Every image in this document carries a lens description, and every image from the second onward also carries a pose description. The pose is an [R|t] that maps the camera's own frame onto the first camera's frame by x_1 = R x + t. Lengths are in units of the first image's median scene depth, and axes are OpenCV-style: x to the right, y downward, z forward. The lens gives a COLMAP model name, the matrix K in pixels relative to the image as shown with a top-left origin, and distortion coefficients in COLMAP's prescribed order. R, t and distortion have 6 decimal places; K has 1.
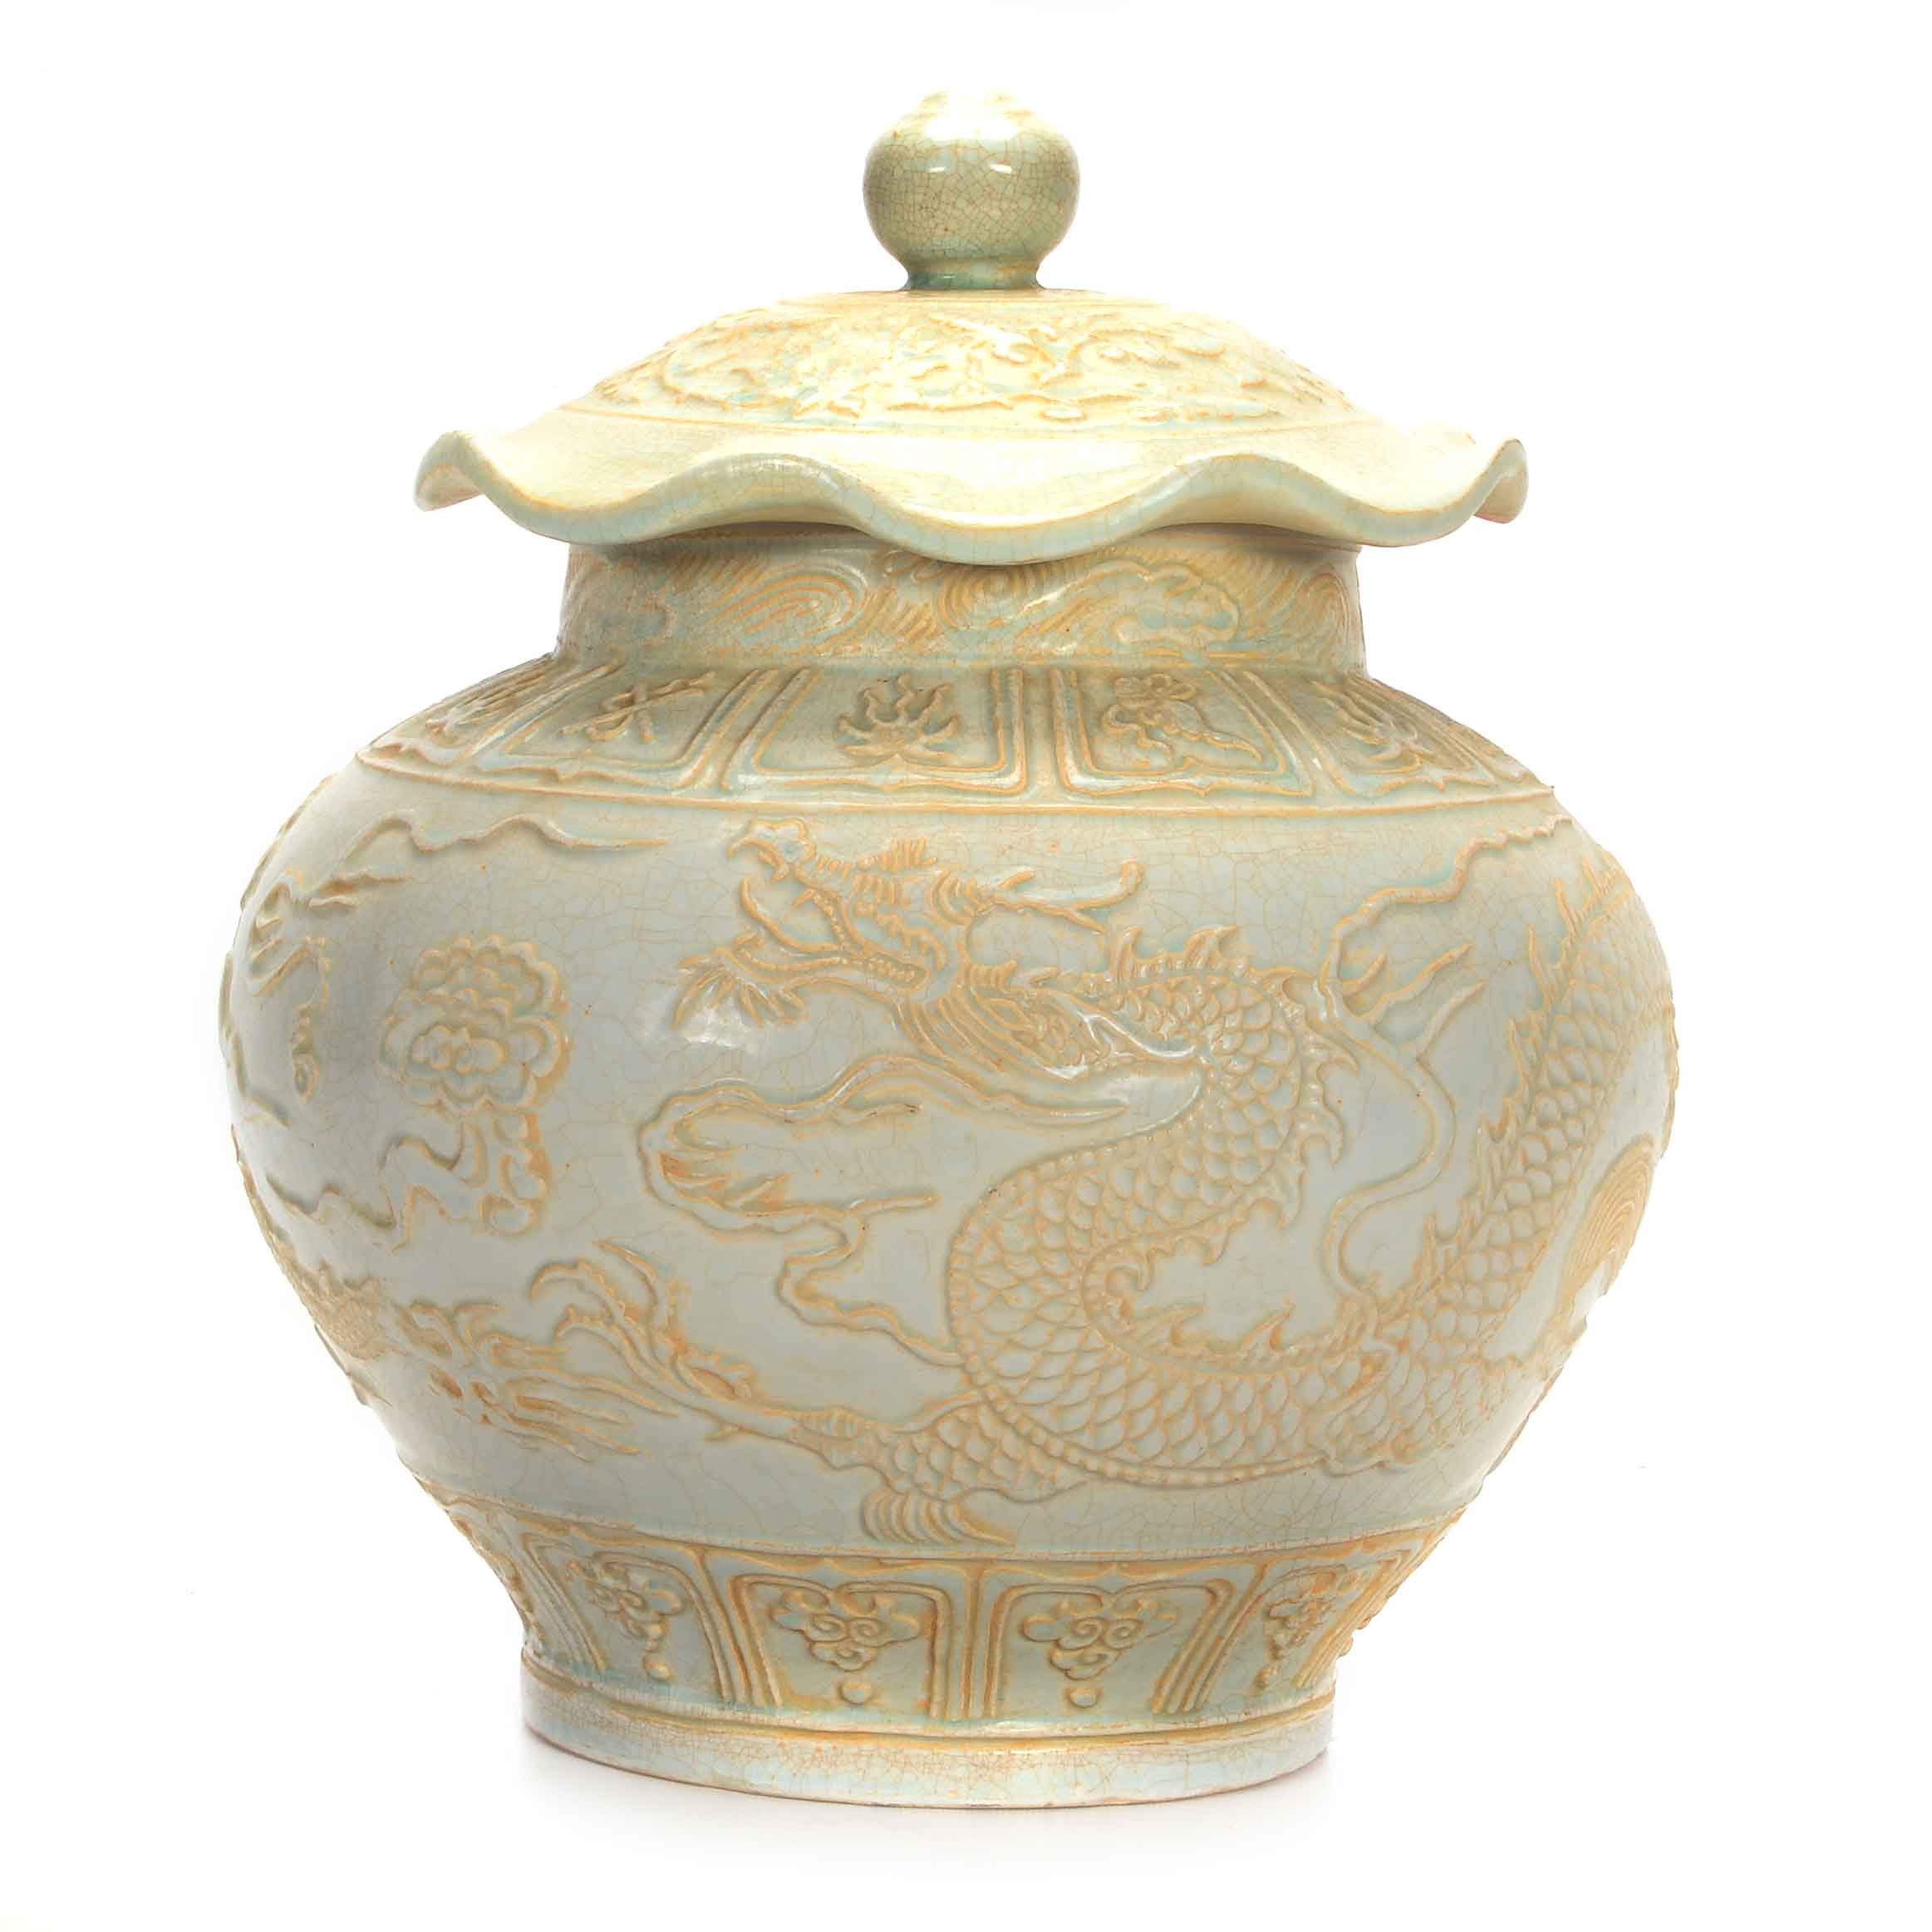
lens RADIAL K [[8322.7, 0, 967.7], [0, 8322.7, 963.4], [0, 0, 1]] dist [0.196314, 0.000000]
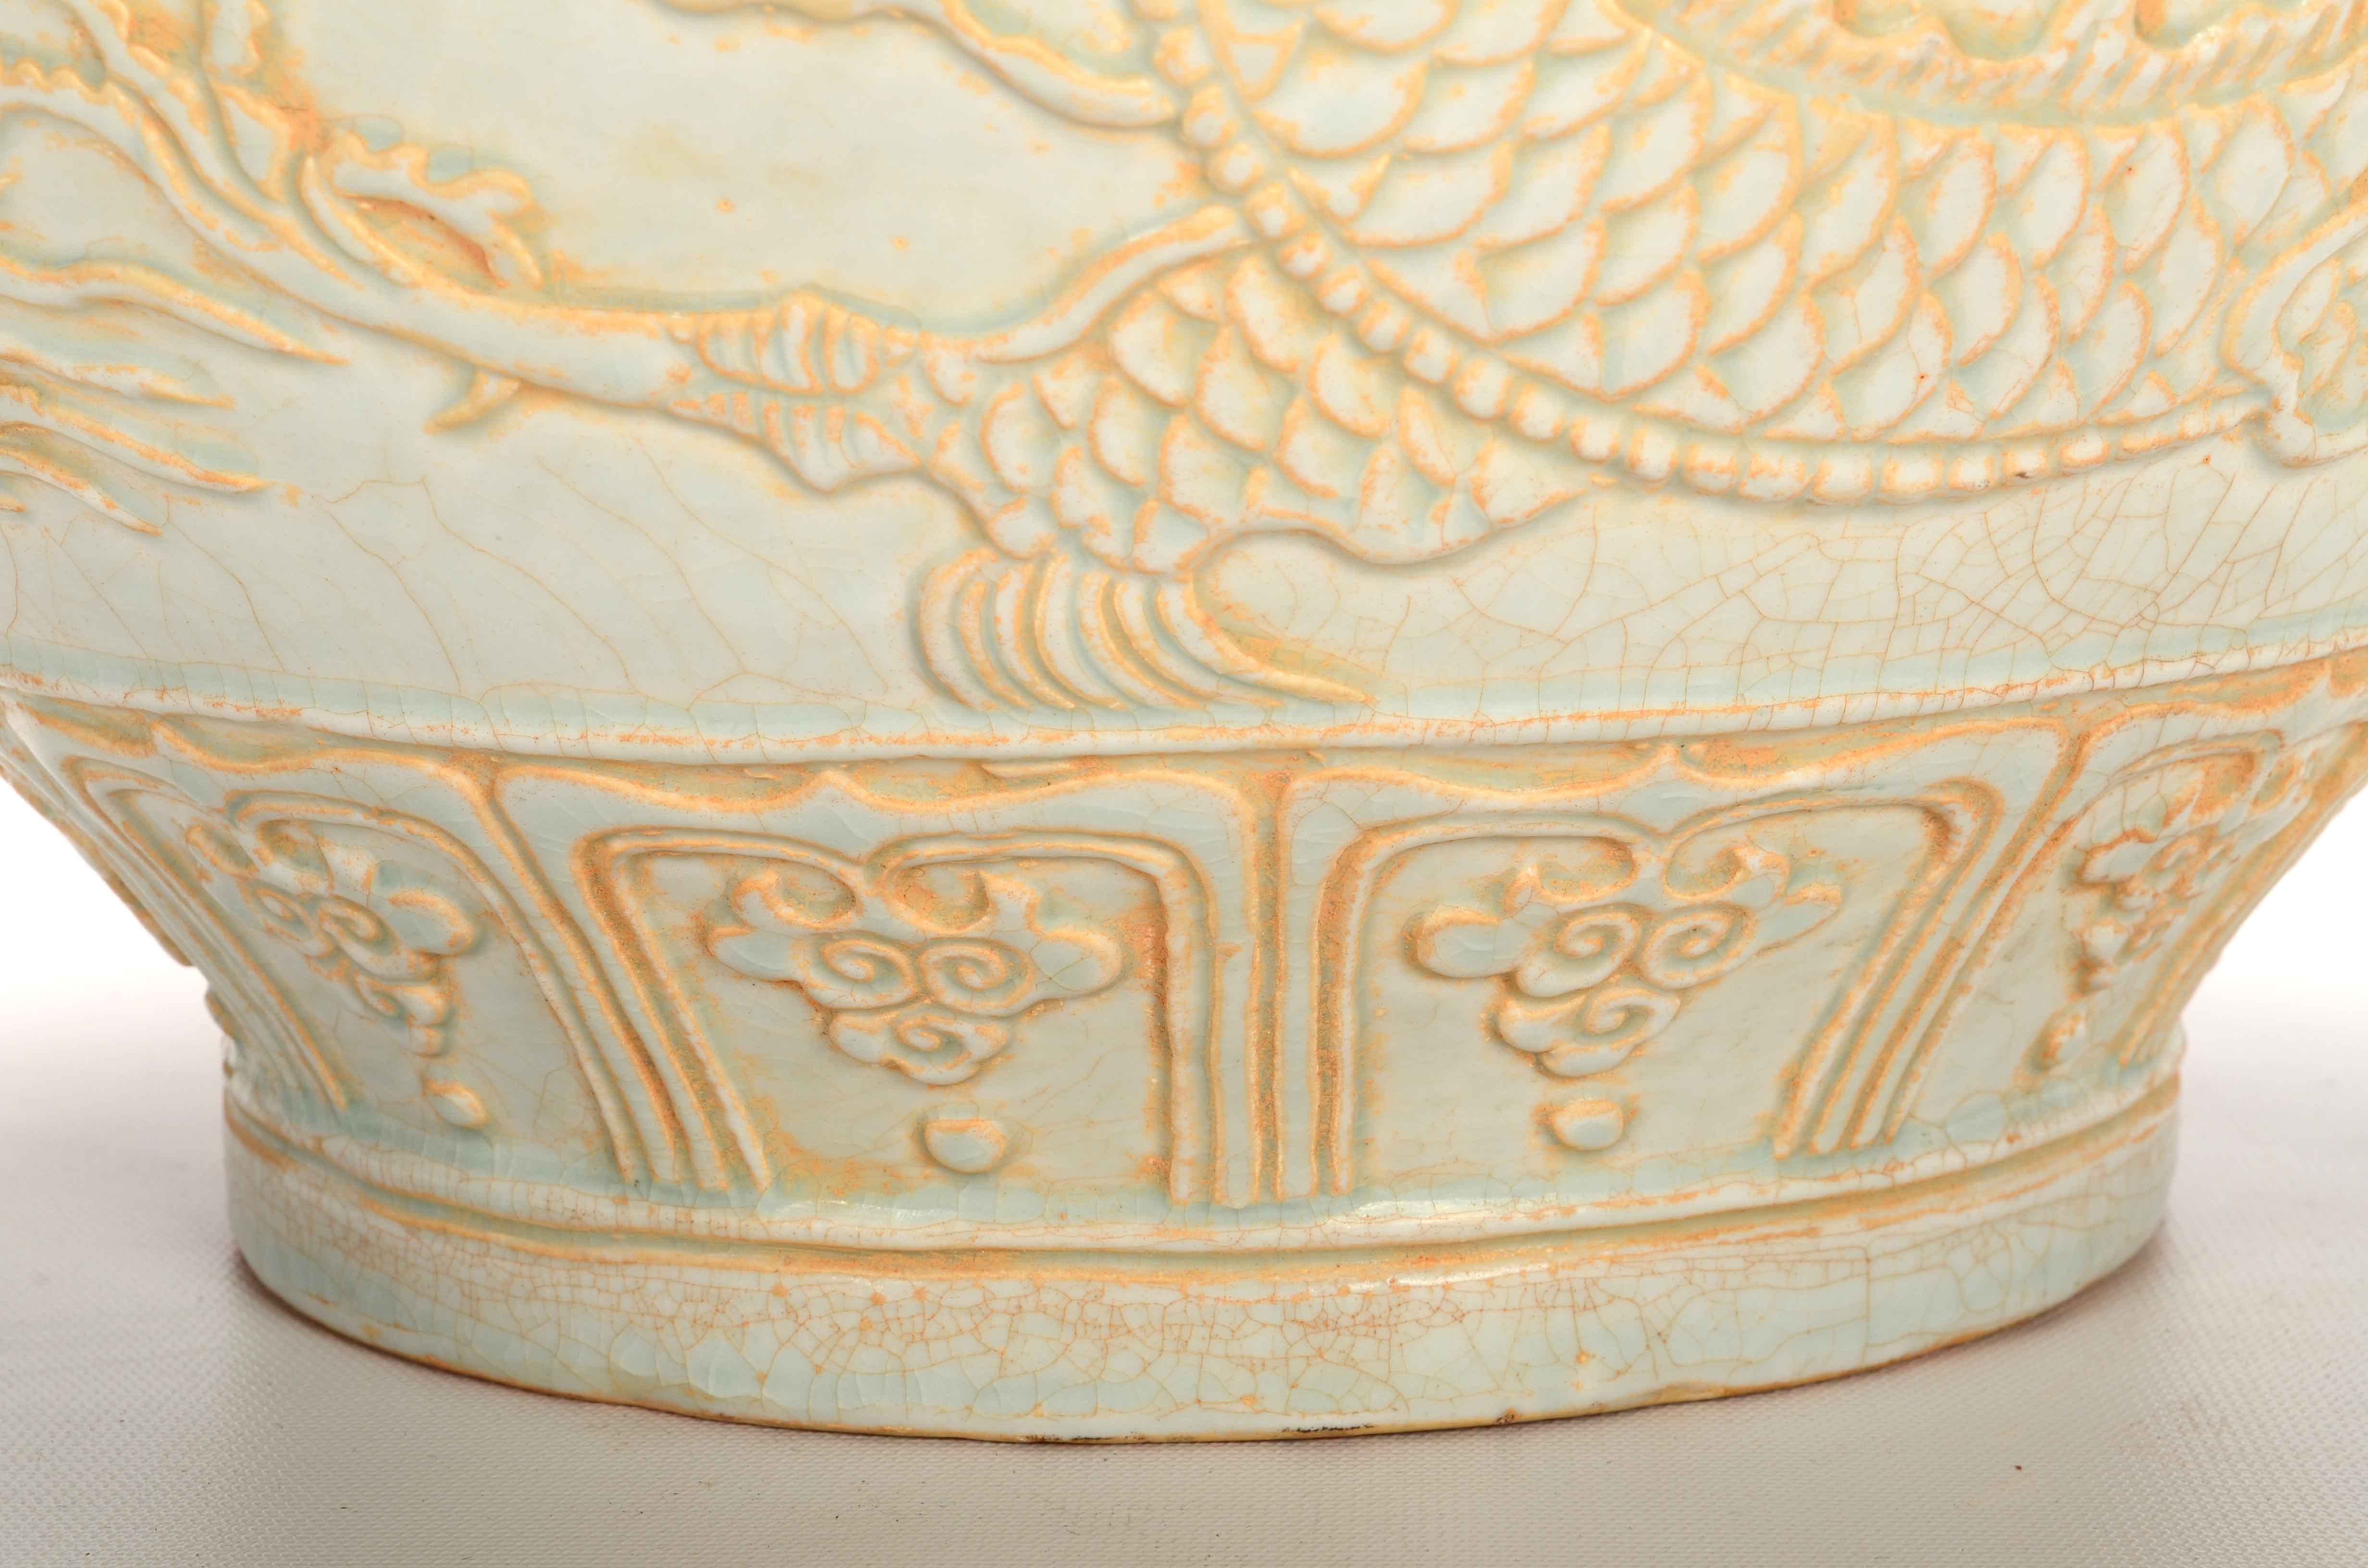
lens RADIAL K [[6133.2, 0, 1181.9], [0, 6133.2, 779.3], [0, 0, 1]] dist [0.142816, 0.000000]
pose [[0.998131, -0.050399, -0.034566, 0.006254], [0.052039, 0.997475, 0.048327, 0.059951], [0.032043, -0.050035, 0.998233, 0.743277]]
